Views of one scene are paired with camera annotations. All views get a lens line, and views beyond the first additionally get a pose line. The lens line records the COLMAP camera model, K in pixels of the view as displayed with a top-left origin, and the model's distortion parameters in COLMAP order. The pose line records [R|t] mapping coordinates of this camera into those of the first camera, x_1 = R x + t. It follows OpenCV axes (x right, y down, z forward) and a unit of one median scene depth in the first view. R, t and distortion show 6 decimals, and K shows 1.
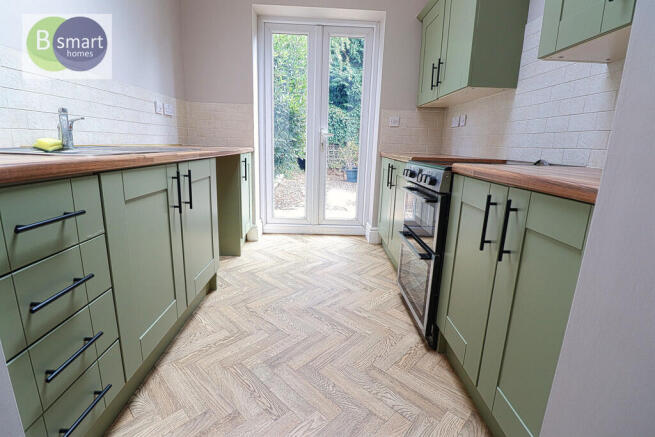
lens RADIAL K [[306.5, 0, 331.2], [0, 306.5, 212.0], [0, 0, 1]] dist [-0.002032, -0.012524]
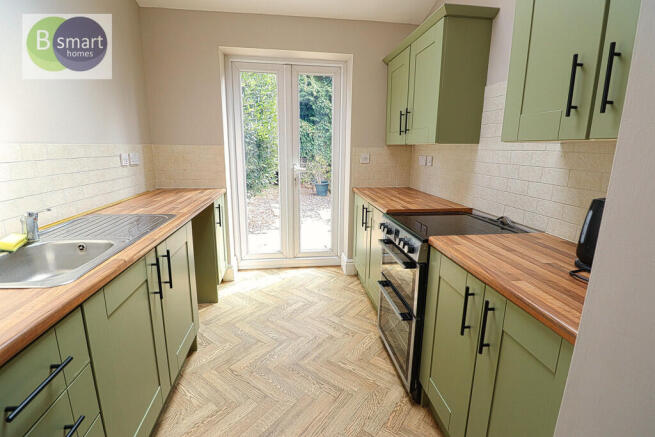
lens RADIAL K [[303.6, 0, 331.9], [0, 303.6, 210.9], [0, 0, 1]] dist [0.000703, -0.015971]
pose [[0.993327, -0.043705, 0.106727, -0.029192], [0.044247, 0.999017, -0.002714, -0.157556], [-0.106504, 0.007419, 0.994285, -0.009017]]
